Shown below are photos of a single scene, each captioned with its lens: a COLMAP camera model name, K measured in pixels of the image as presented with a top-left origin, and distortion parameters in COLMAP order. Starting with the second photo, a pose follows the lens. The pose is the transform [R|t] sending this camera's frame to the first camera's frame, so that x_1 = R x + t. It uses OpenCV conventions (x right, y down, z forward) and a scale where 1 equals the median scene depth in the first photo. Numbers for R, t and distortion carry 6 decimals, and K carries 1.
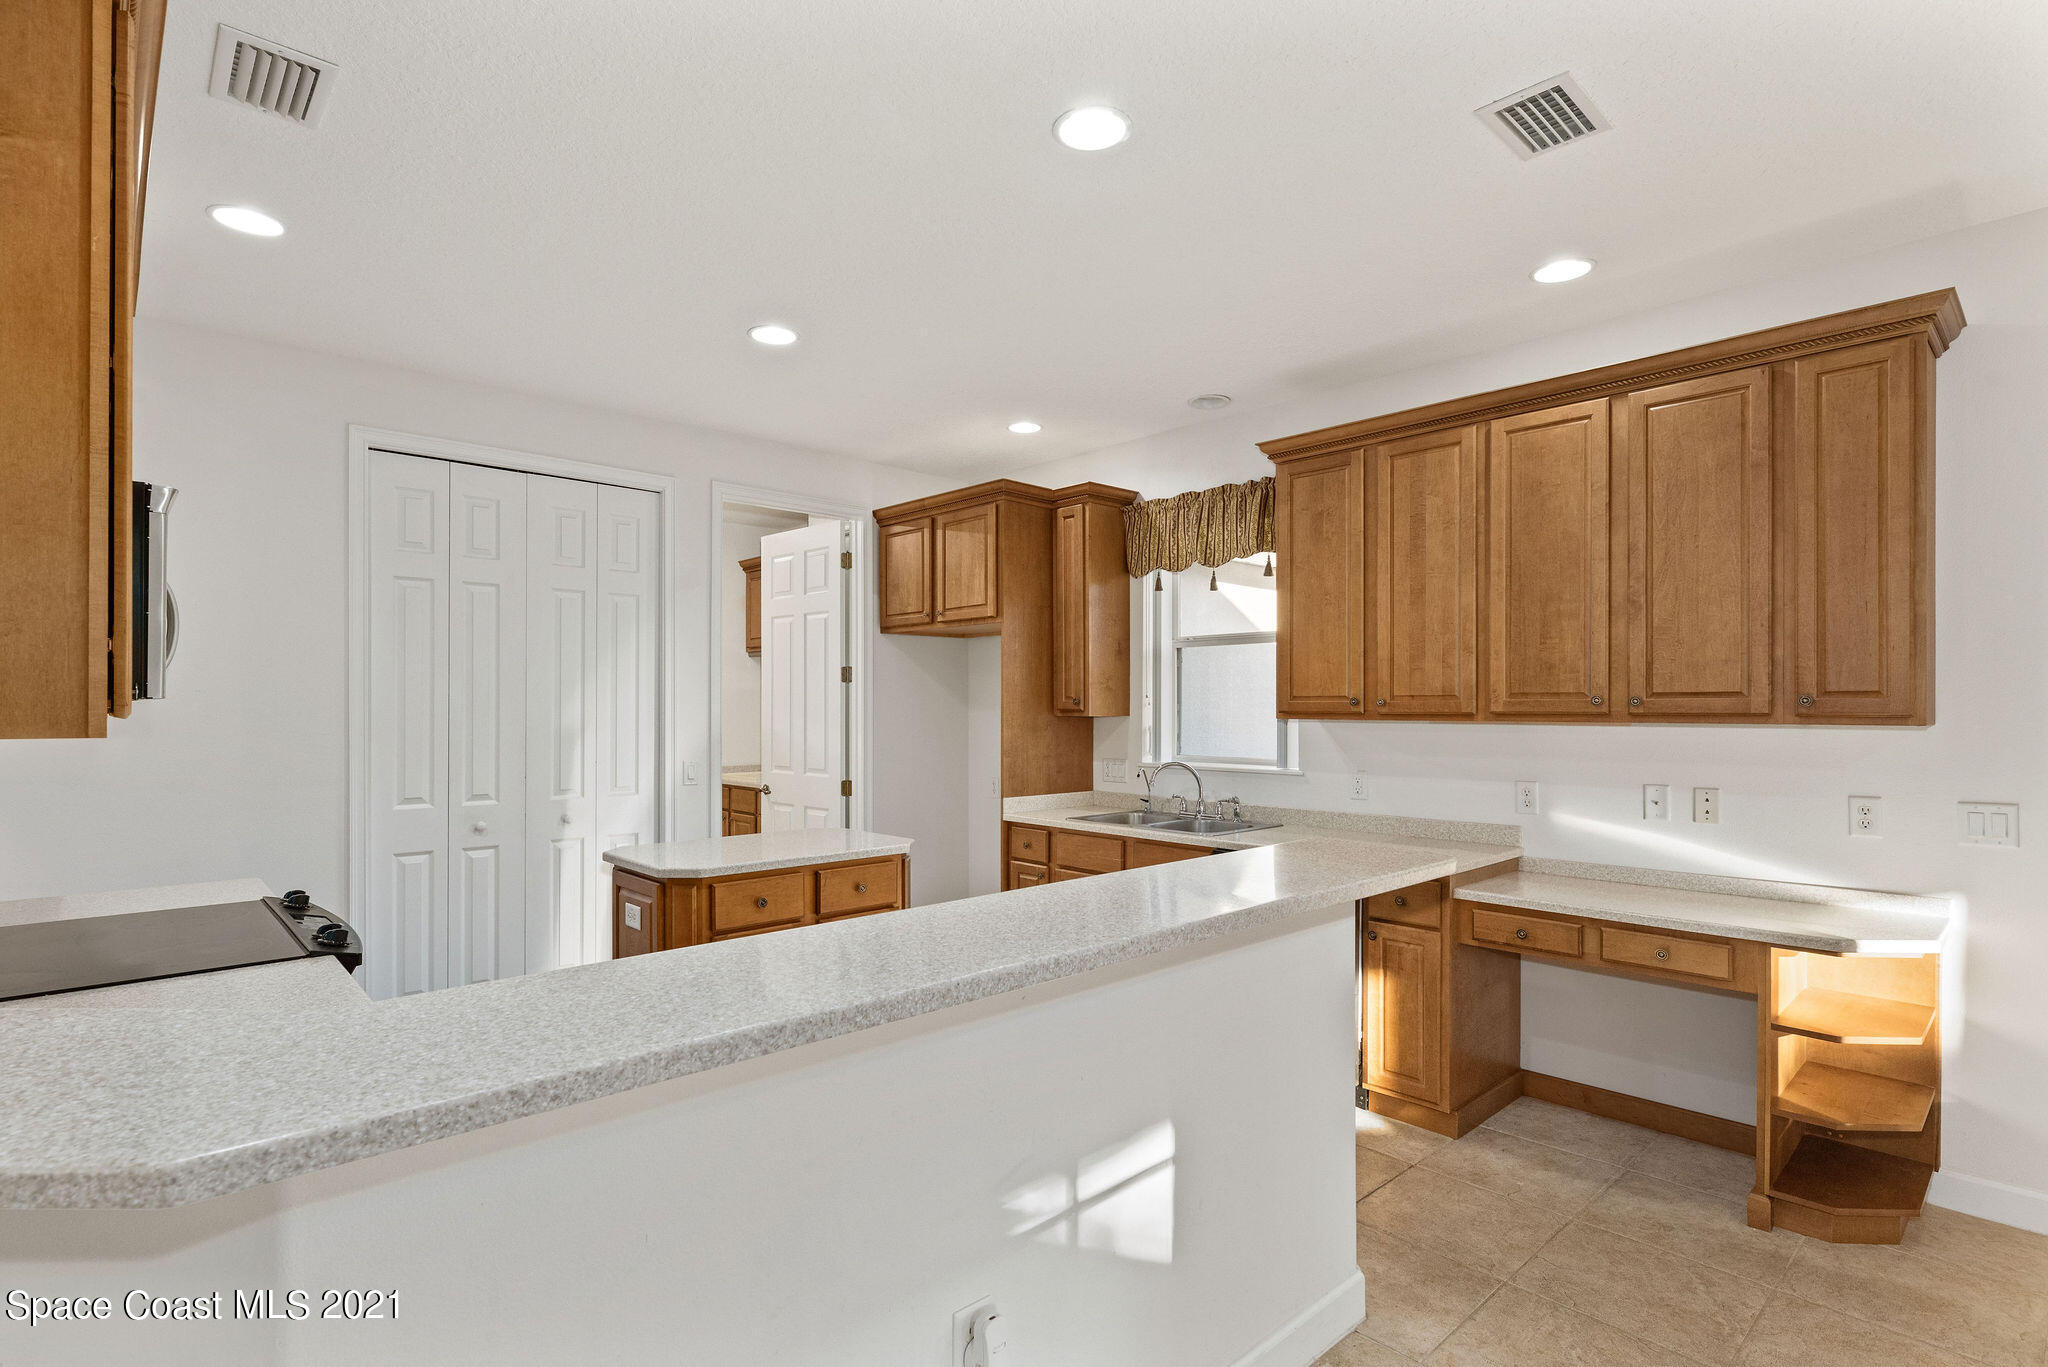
lens RADIAL K [[990.2, 0, 1026.4], [0, 990.2, 705.9], [0, 0, 1]] dist [-0.002205, -0.001539]
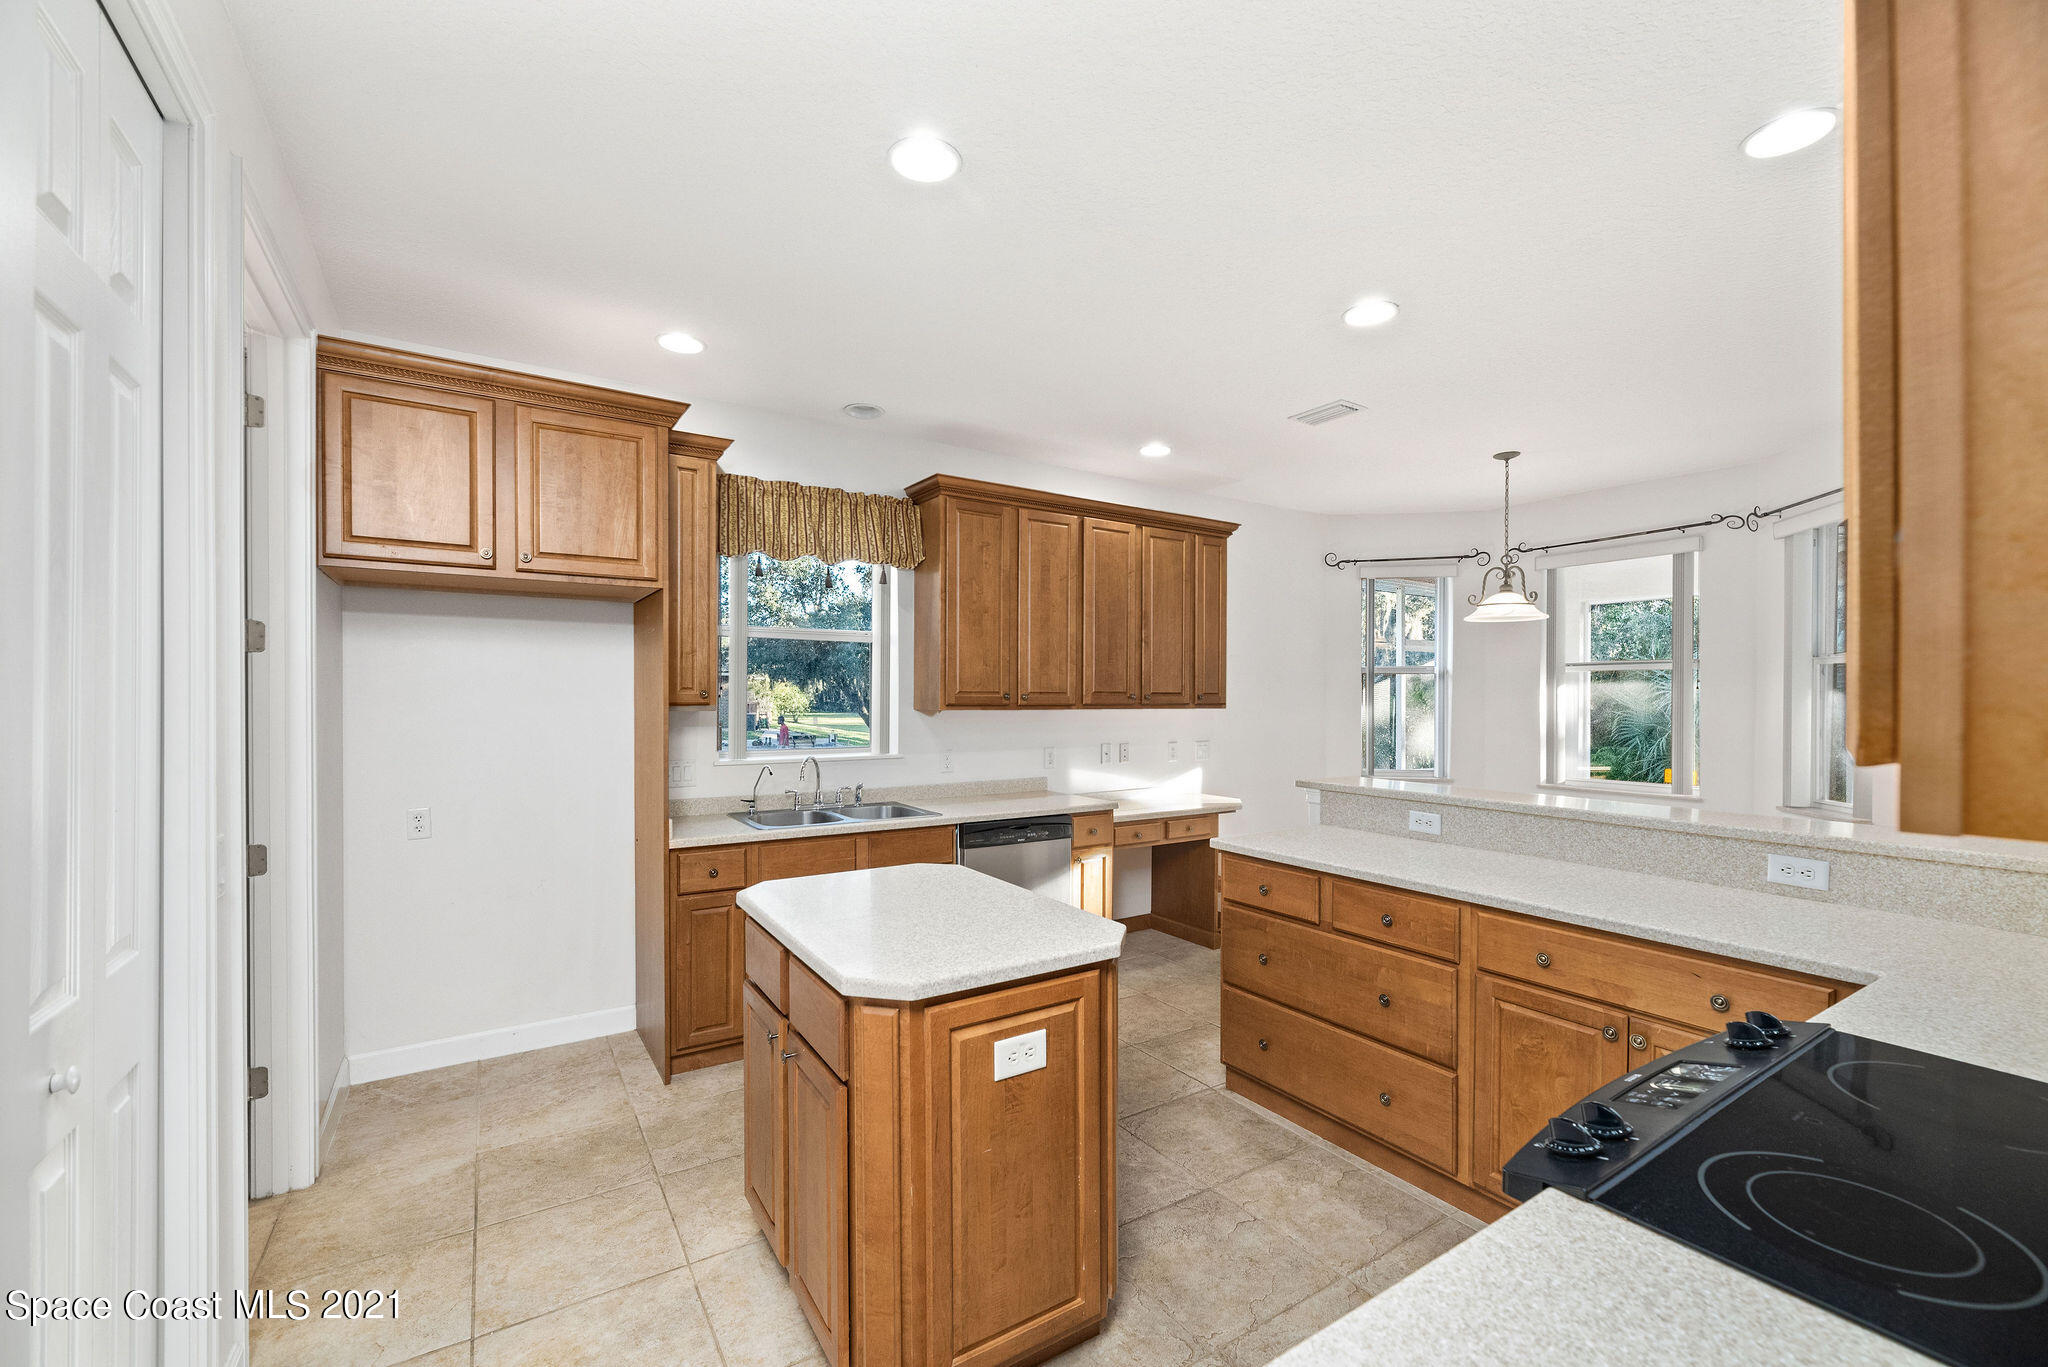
lens RADIAL K [[827.9, 0, 1024.6], [0, 827.9, 702.7], [0, 0, 1]] dist [0.002229, 0.000696]
pose [[0.173971, -0.004793, 0.984739, -0.804545], [-0.002348, 0.999983, 0.005282, -0.001314], [-0.984748, -0.003231, 0.173957, 0.832526]]
